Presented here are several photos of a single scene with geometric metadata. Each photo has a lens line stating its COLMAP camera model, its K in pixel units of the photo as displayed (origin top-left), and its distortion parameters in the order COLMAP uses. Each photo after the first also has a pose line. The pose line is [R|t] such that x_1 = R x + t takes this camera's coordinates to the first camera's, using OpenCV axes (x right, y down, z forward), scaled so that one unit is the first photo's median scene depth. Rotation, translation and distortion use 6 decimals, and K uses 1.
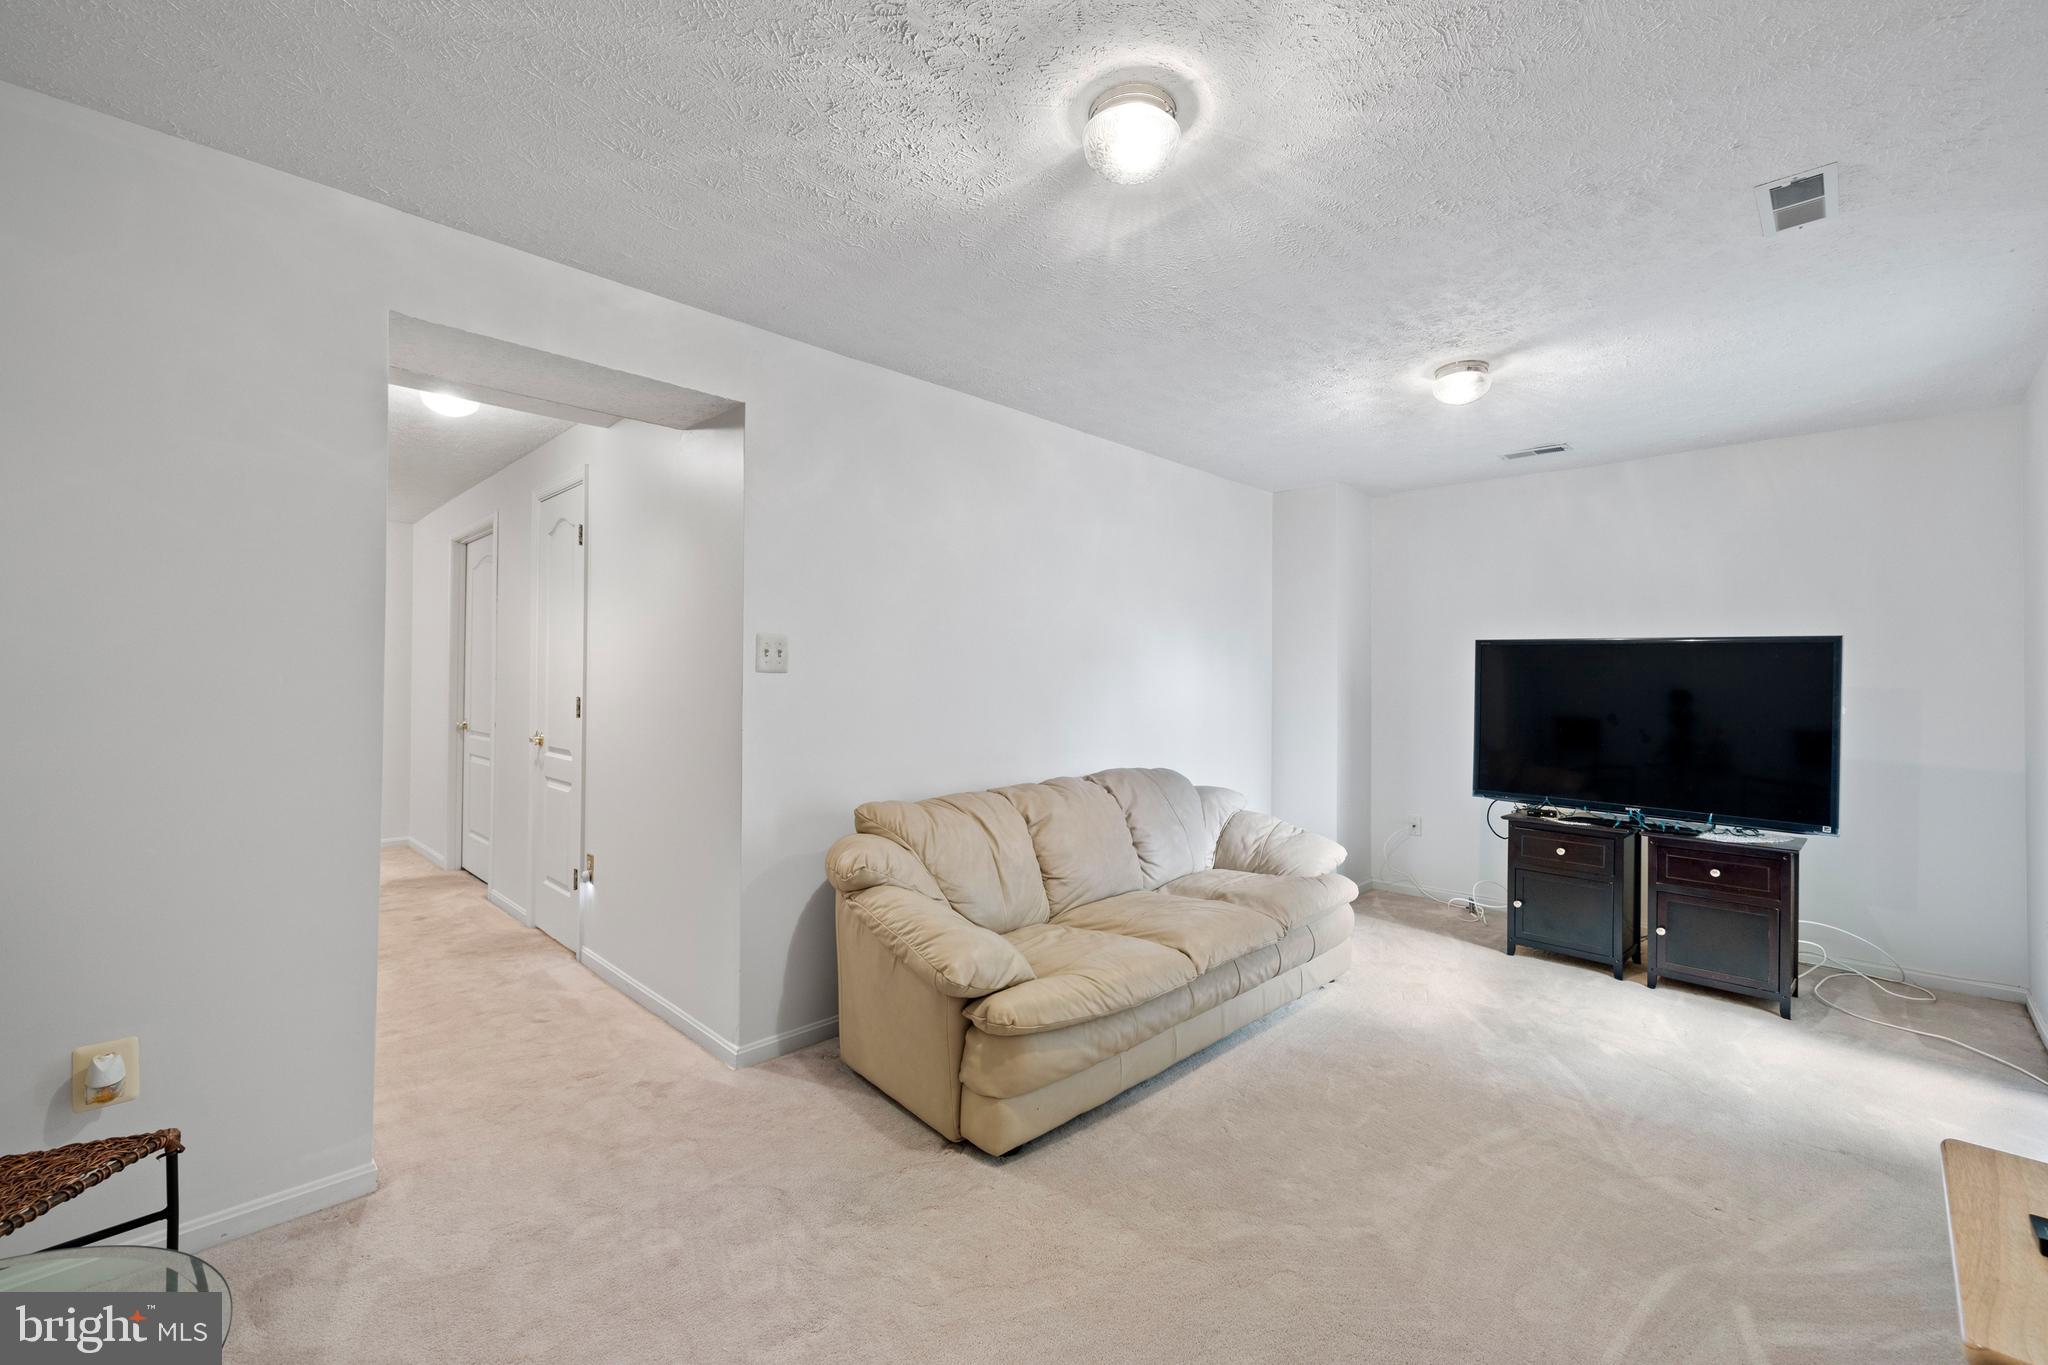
lens RADIAL K [[861.6, 0, 1027.2], [0, 861.6, 683.3], [0, 0, 1]] dist [-0.004083, 0.000087]
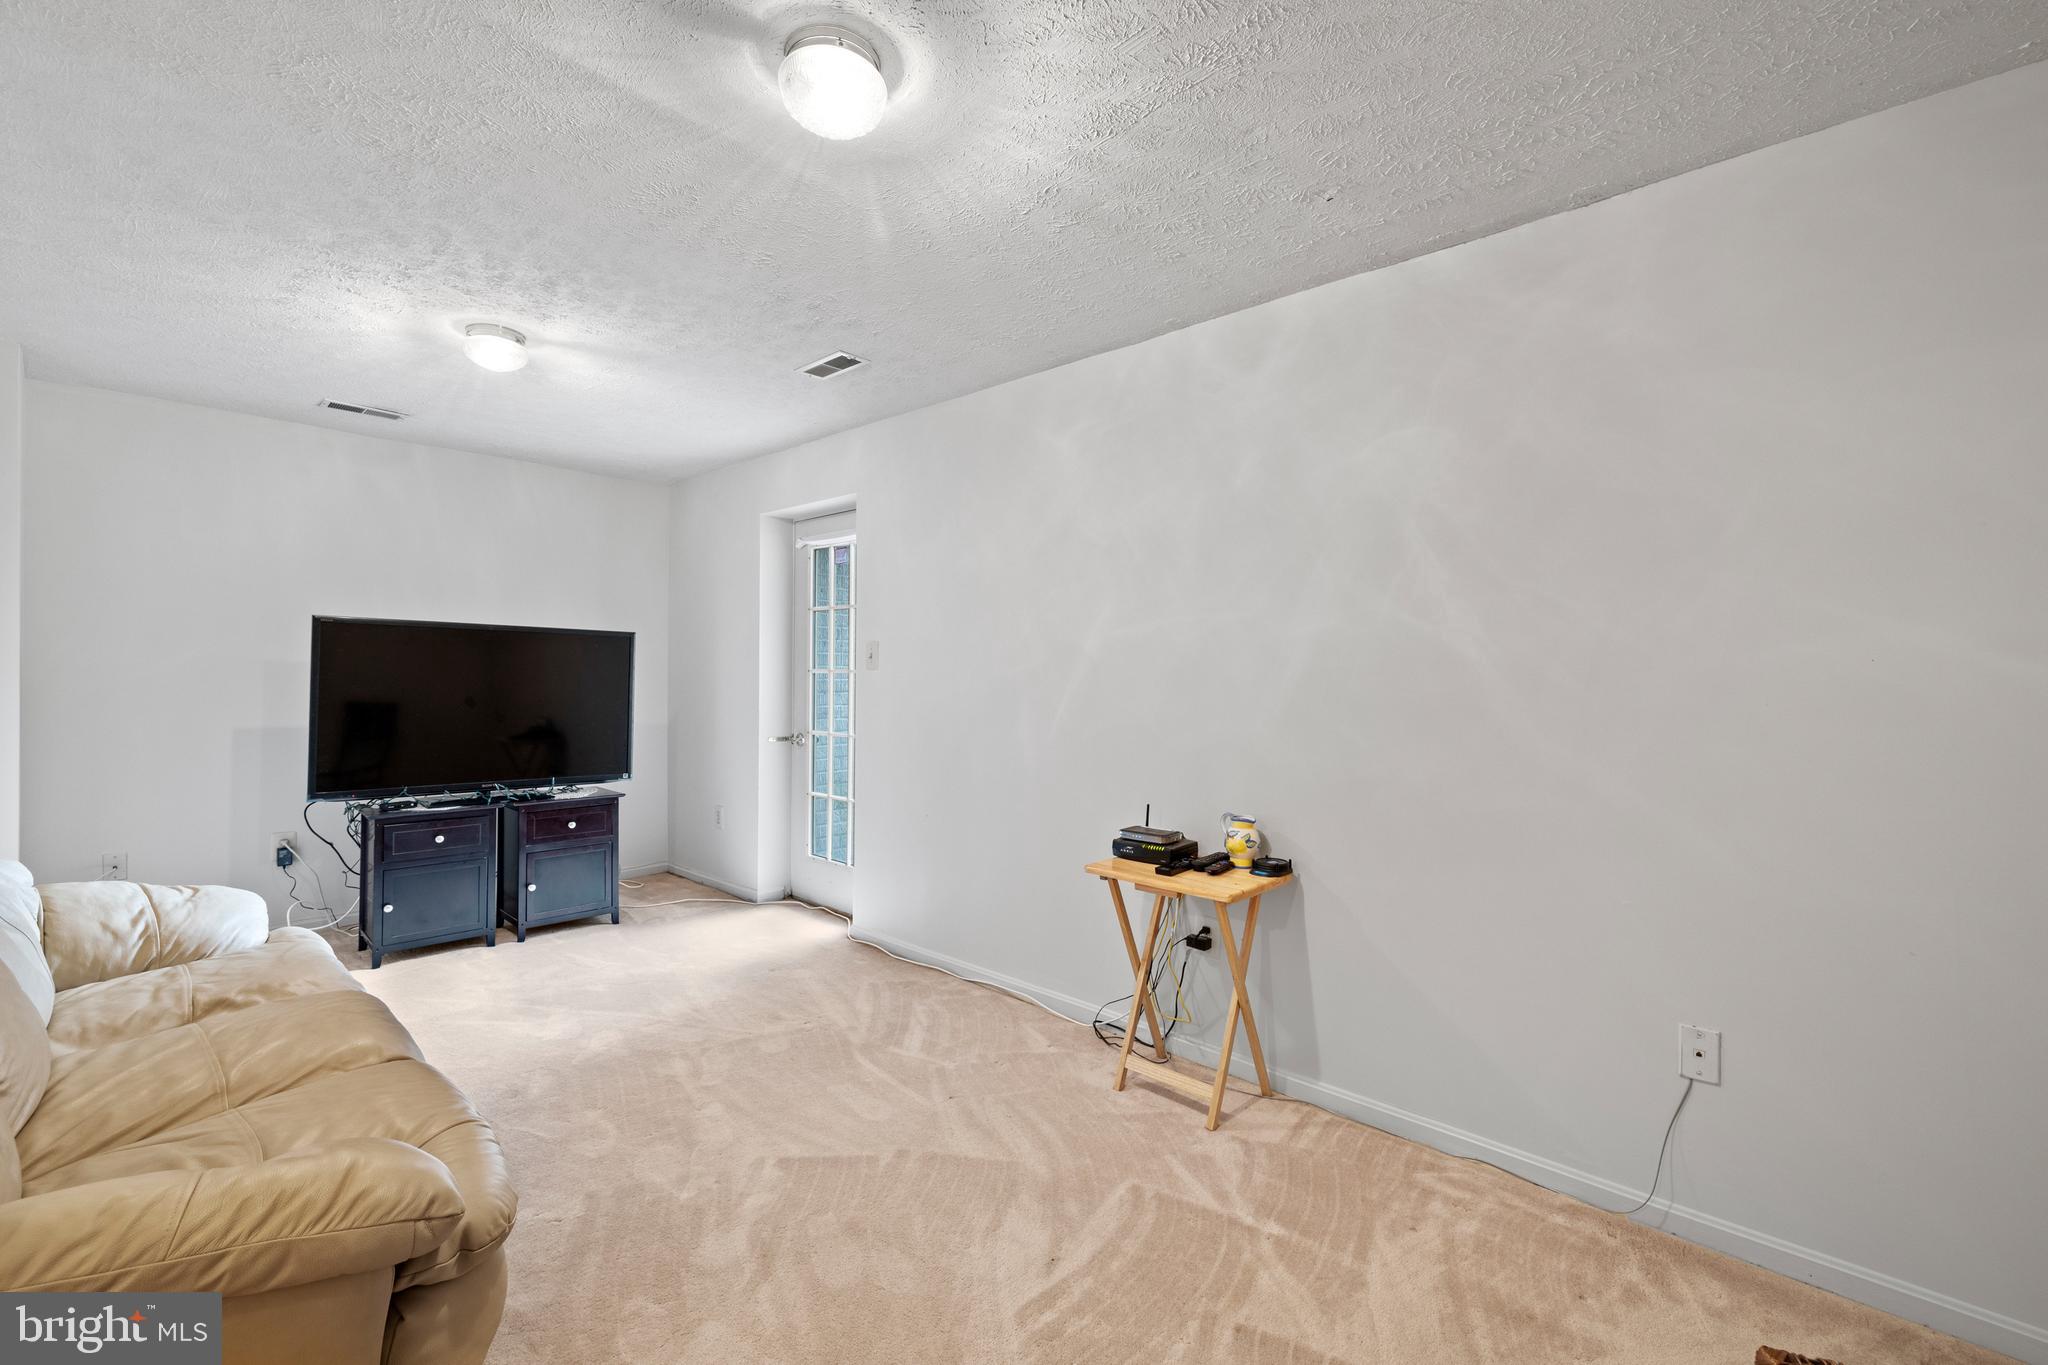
lens RADIAL K [[861.6, 0, 1026.2], [0, 861.6, 669.9], [0, 0, 1]] dist [-0.004083, 0.000087]
pose [[-0.061658, -0.008991, 0.998057, -0.427478], [-0.008457, 0.999928, 0.008486, -0.012516], [-0.998062, -0.007917, -0.061729, 0.423577]]
